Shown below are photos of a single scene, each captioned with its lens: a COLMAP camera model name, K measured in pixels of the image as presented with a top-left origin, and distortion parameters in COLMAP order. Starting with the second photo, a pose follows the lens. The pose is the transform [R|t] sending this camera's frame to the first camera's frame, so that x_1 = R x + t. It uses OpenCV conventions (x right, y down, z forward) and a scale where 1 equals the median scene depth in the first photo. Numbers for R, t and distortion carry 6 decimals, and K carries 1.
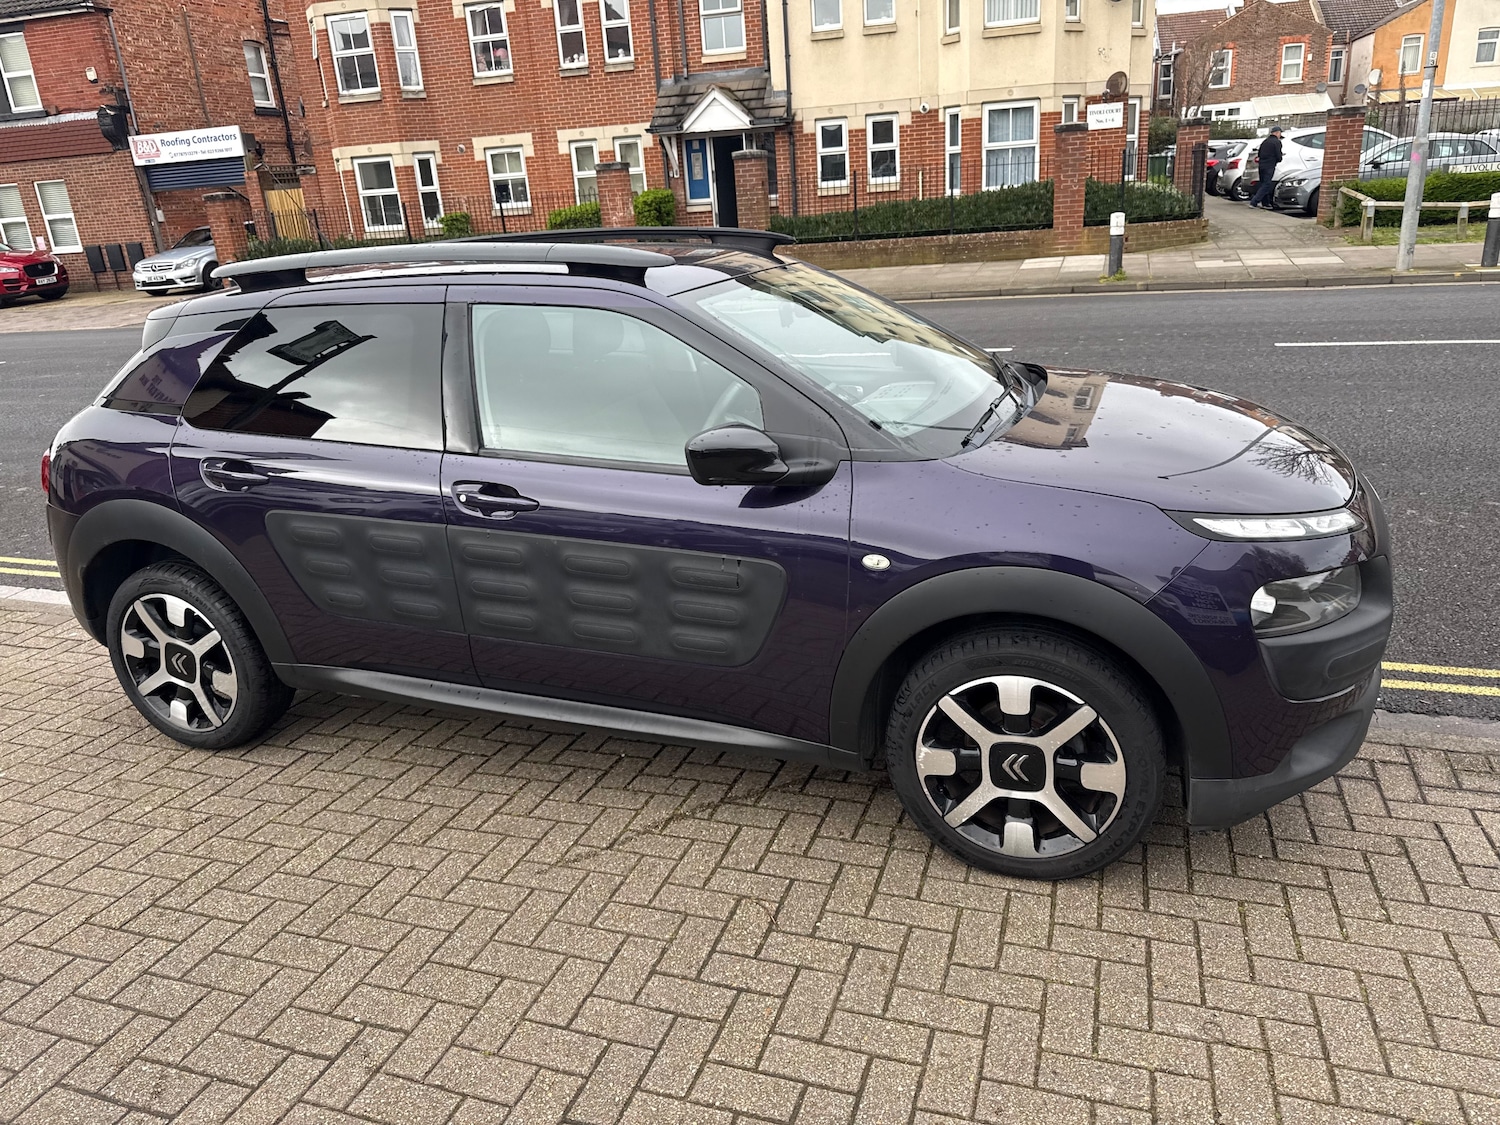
lens RADIAL K [[1056.9, 0, 752.9], [0, 1056.9, 564.5], [0, 0, 1]] dist [0.017150, -0.023172]
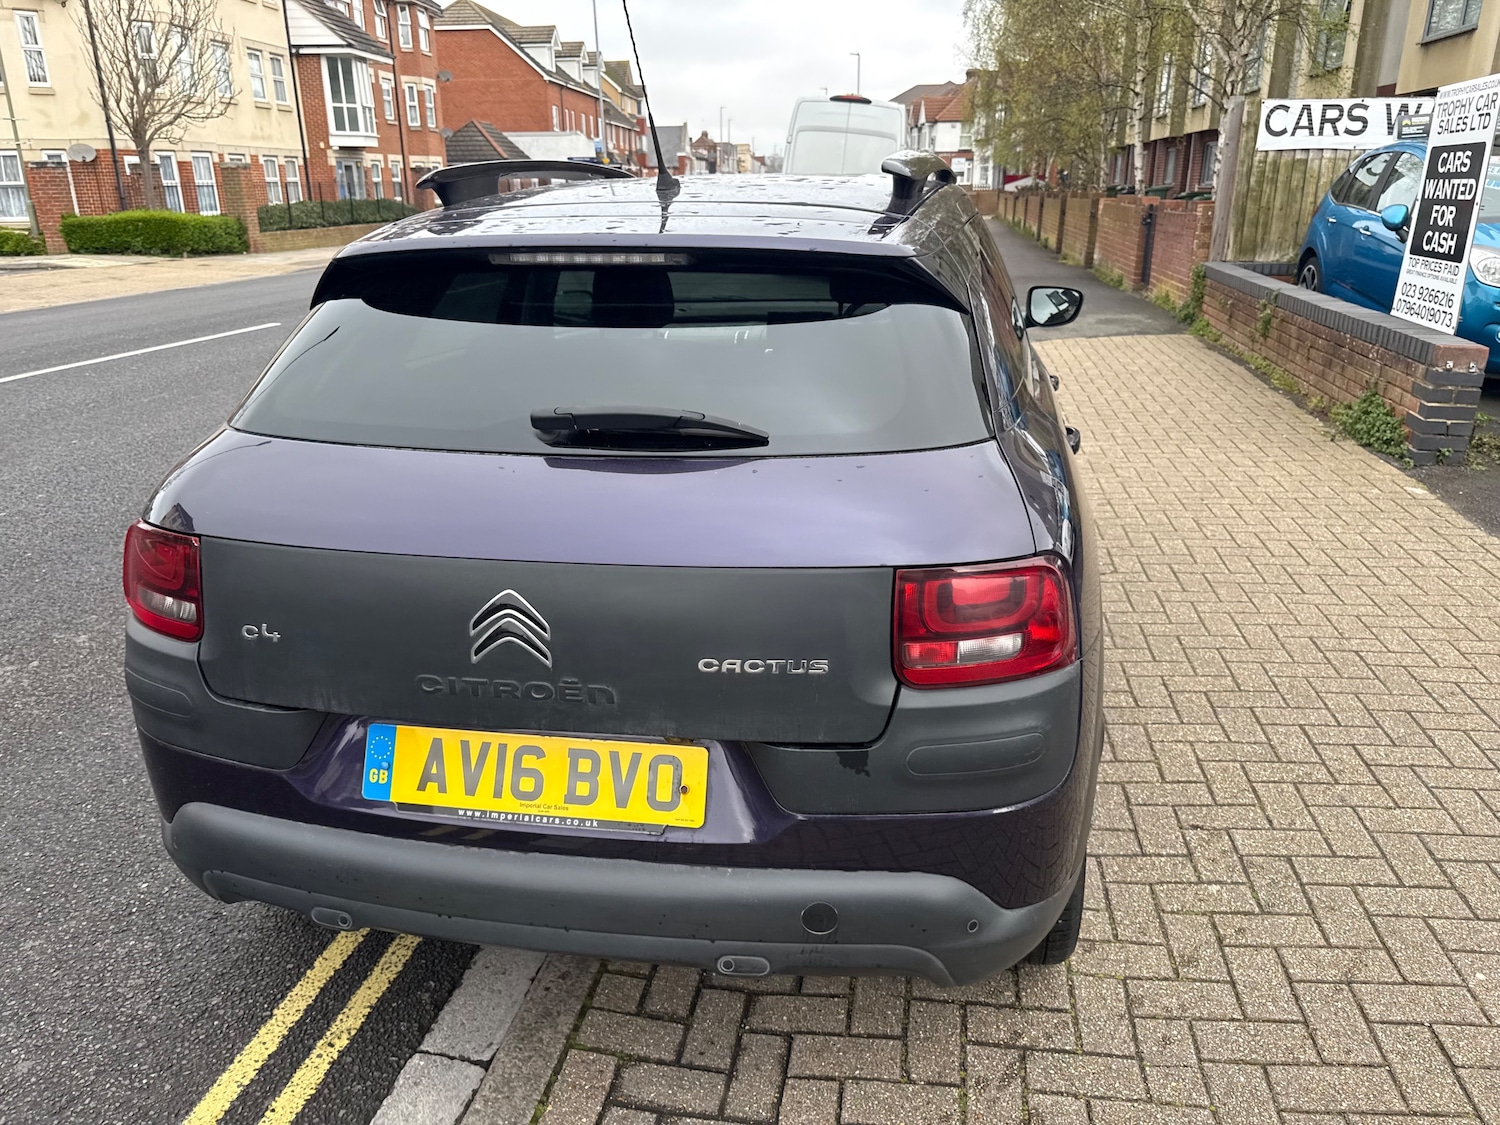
lens RADIAL K [[1069.4, 0, 755.4], [0, 1069.4, 552.2], [0, 0, 1]] dist [0.007973, -0.013225]
pose [[-0.162754, -0.254977, 0.953152, -0.174080], [0.351777, 0.887552, 0.297496, -0.045620], [-0.921826, 0.383716, -0.054757, 0.186153]]
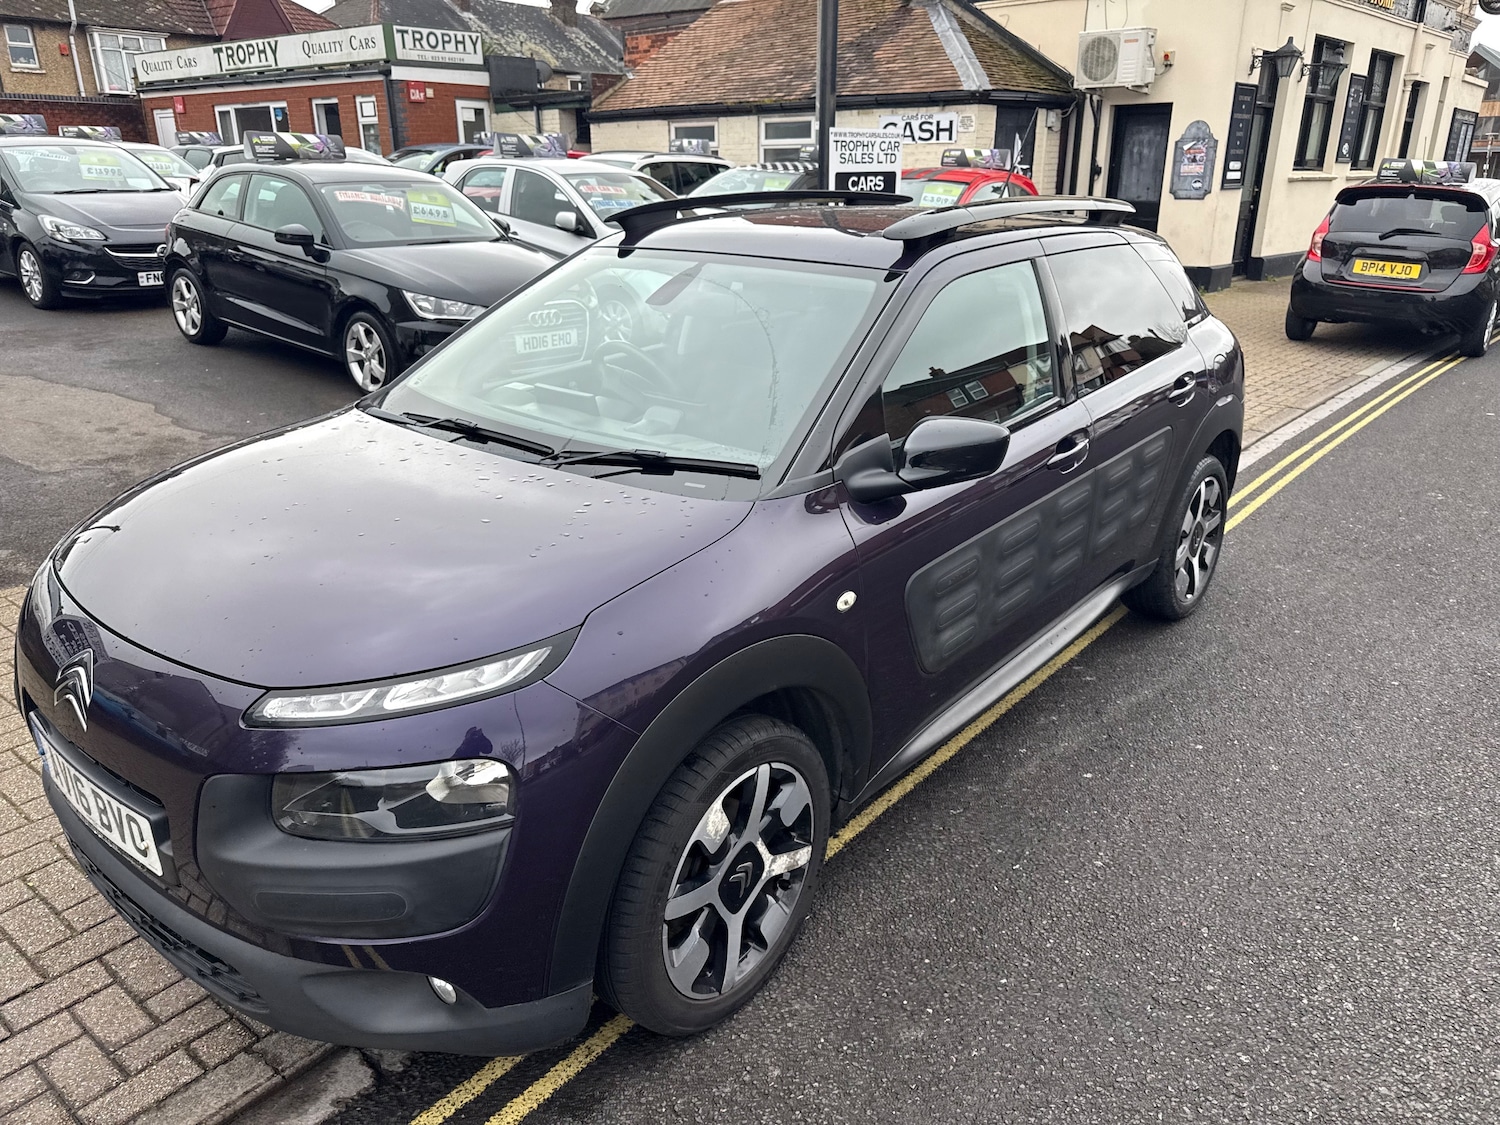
lens RADIAL K [[1070.1, 0, 758.7], [0, 1070.1, 562.8], [0, 0, 1]] dist [0.018178, -0.023773]
pose [[-0.326683, 0.386193, -0.862631, 0.132574], [-0.296768, 0.824633, 0.481570, -0.076881], [0.897333, 0.413322, -0.154784, 0.192873]]
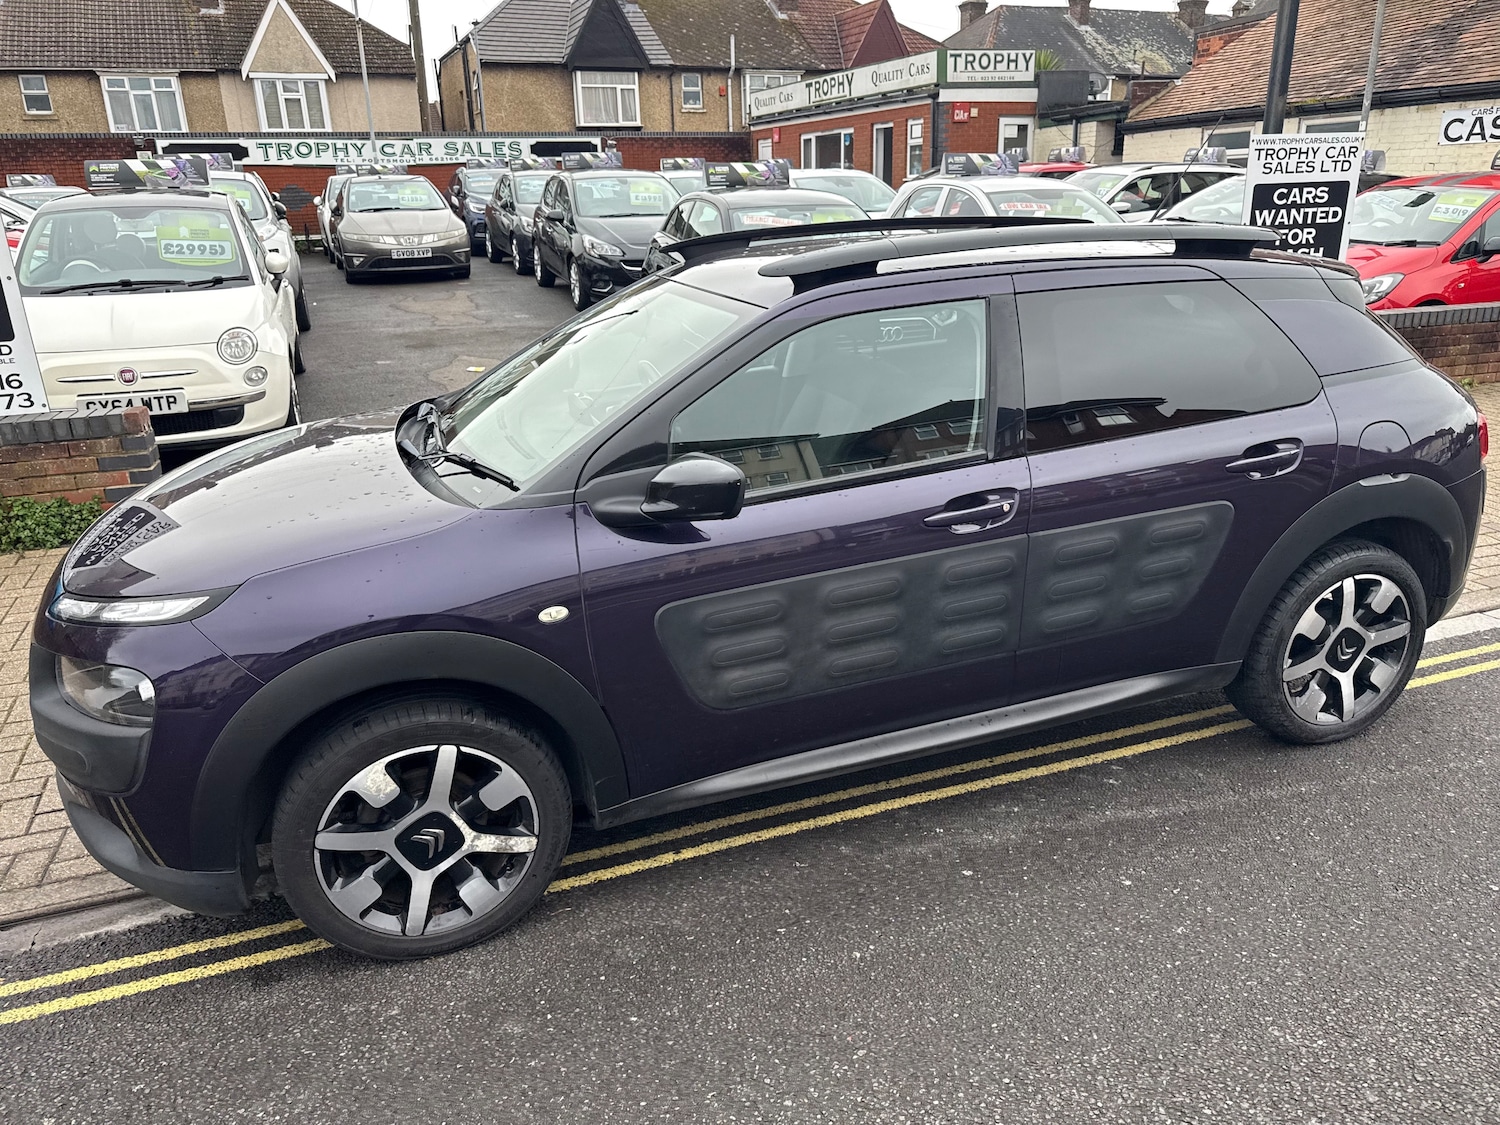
lens RADIAL K [[1066.3, 0, 757.3], [0, 1066.3, 565.9], [0, 0, 1]] dist [0.011748, -0.015964]
pose [[-0.765315, 0.291868, -0.573678, 0.087183], [-0.143684, 0.791320, 0.594279, -0.098699], [0.627414, 0.537239, -0.563673, 0.258327]]
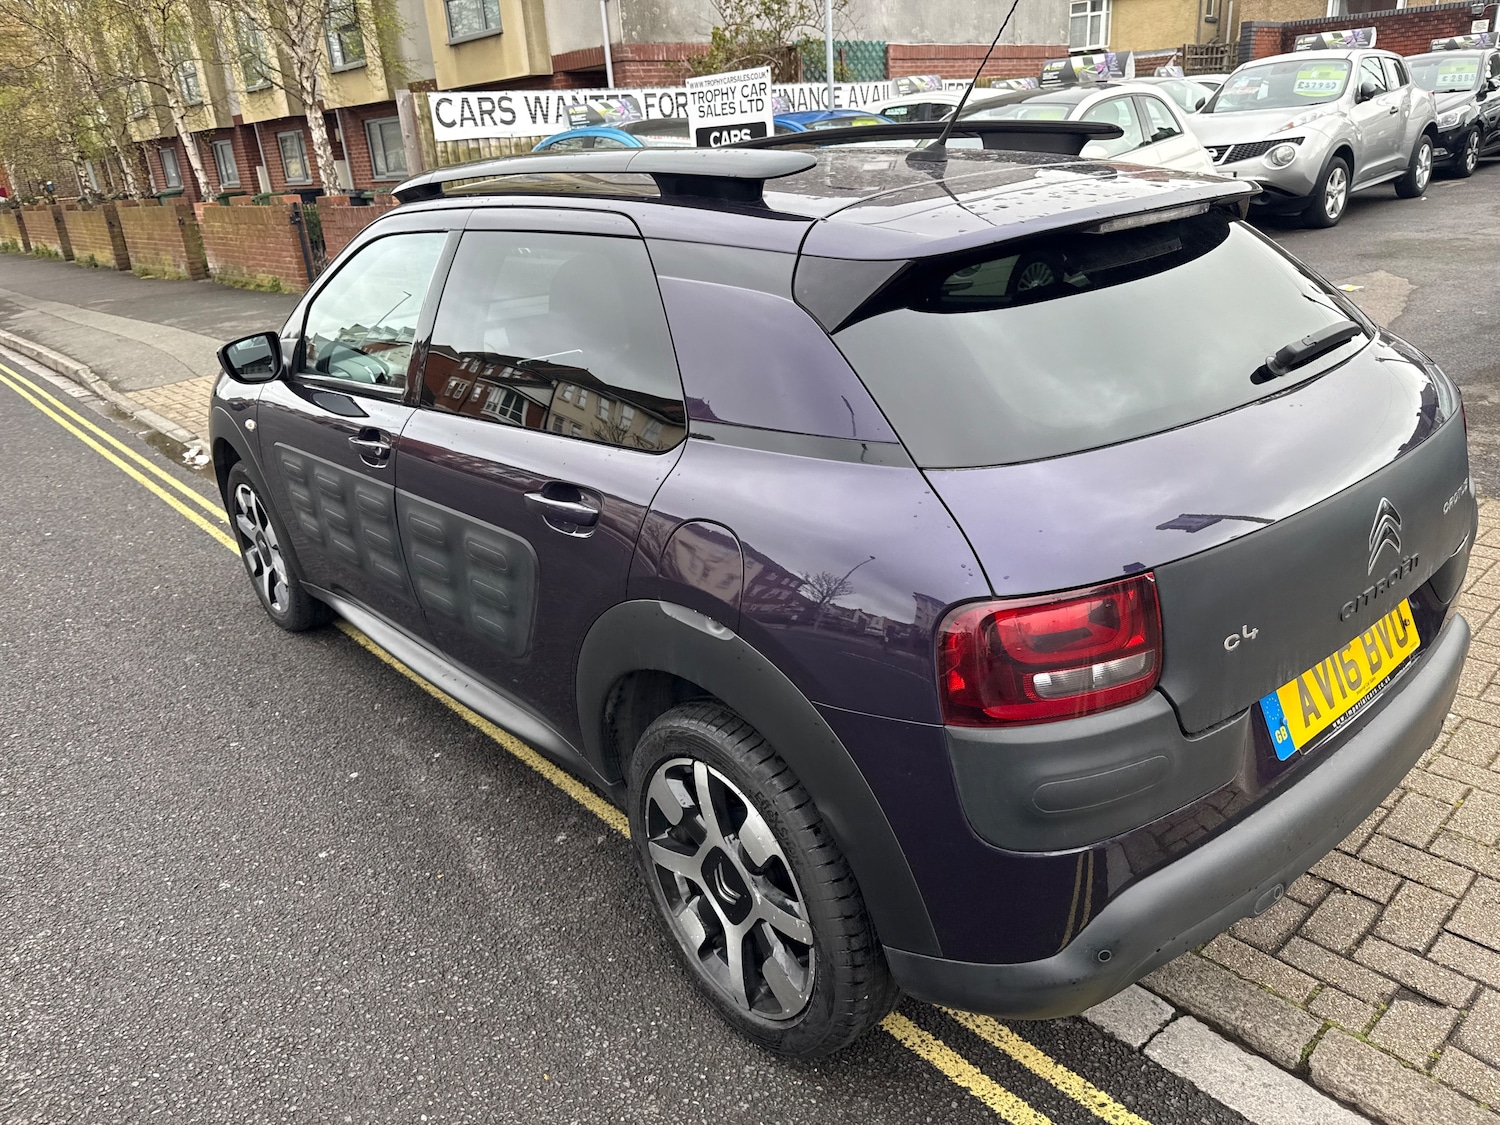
lens RADIAL K [[1069.4, 0, 755.4], [0, 1069.4, 552.2], [0, 0, 1]] dist [0.007973, -0.013225]
pose [[-0.863847, -0.059882, 0.500182, -0.105715], [0.281067, 0.766700, 0.577211, -0.083826], [-0.418054, 0.639206, -0.645481, 0.270696]]
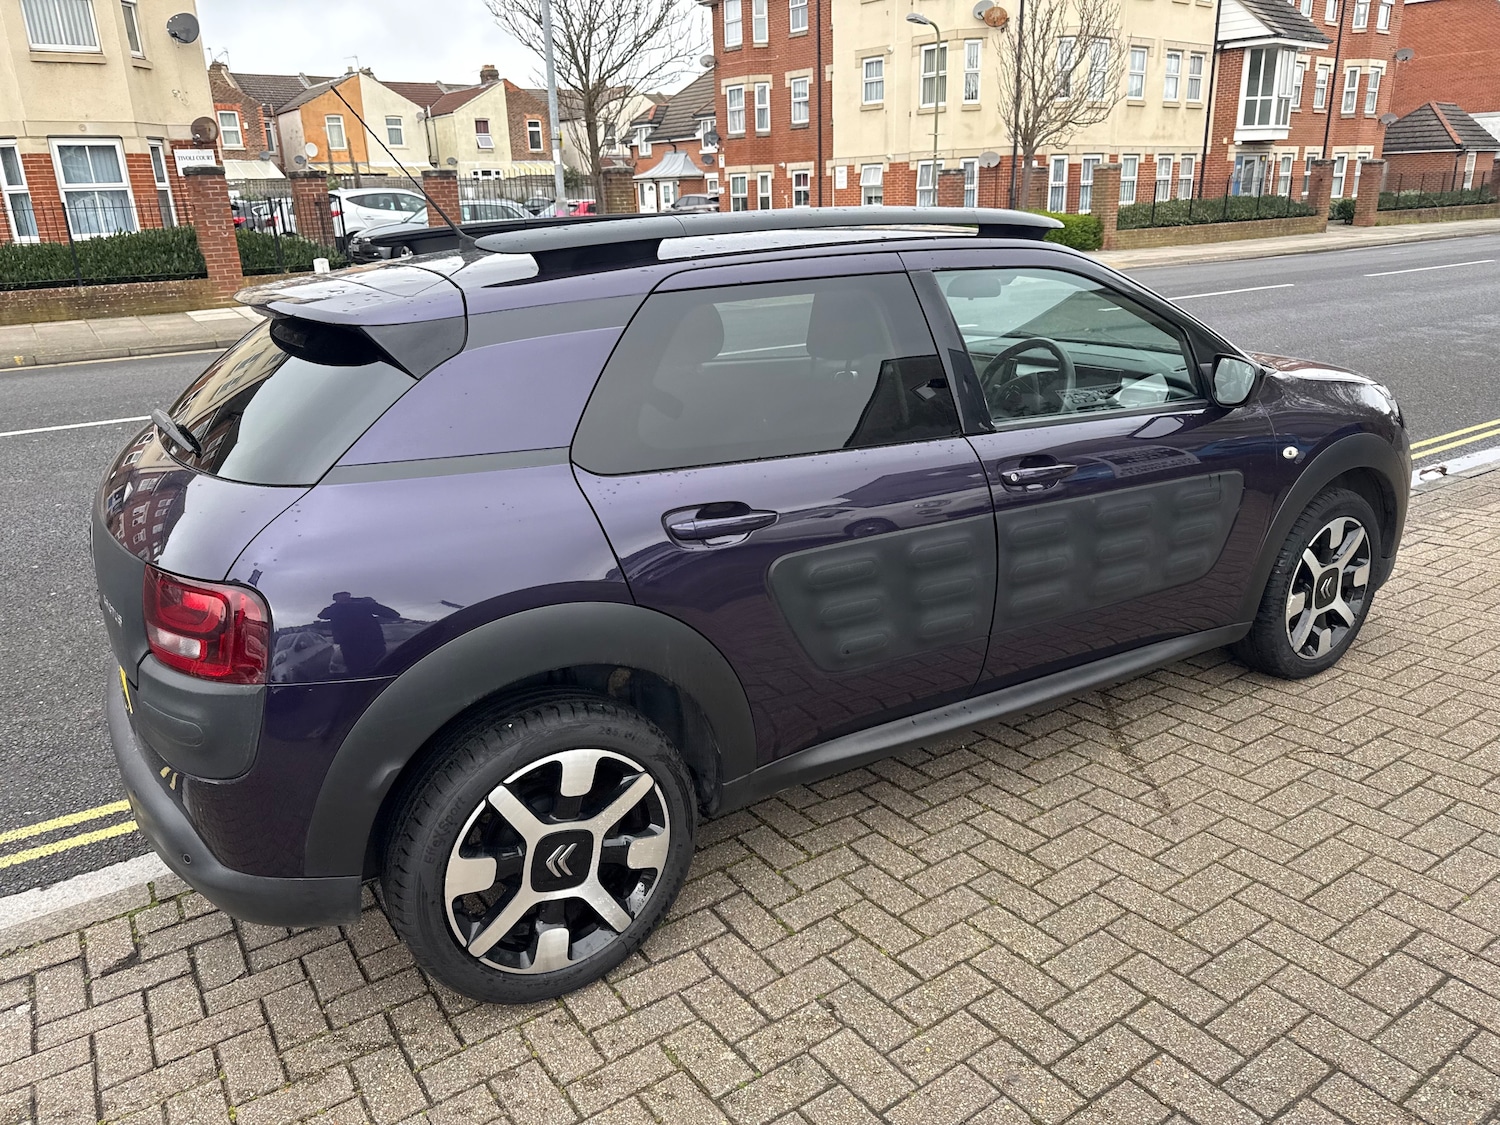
lens RADIAL K [[1056.9, 0, 752.9], [0, 1056.9, 564.5], [0, 0, 1]] dist [0.017150, -0.023172]
pose [[0.608167, -0.213620, 0.764526, -0.148190], [0.256888, 0.964248, 0.065076, -0.014191], [-0.751094, 0.156821, 0.641300, 0.079408]]
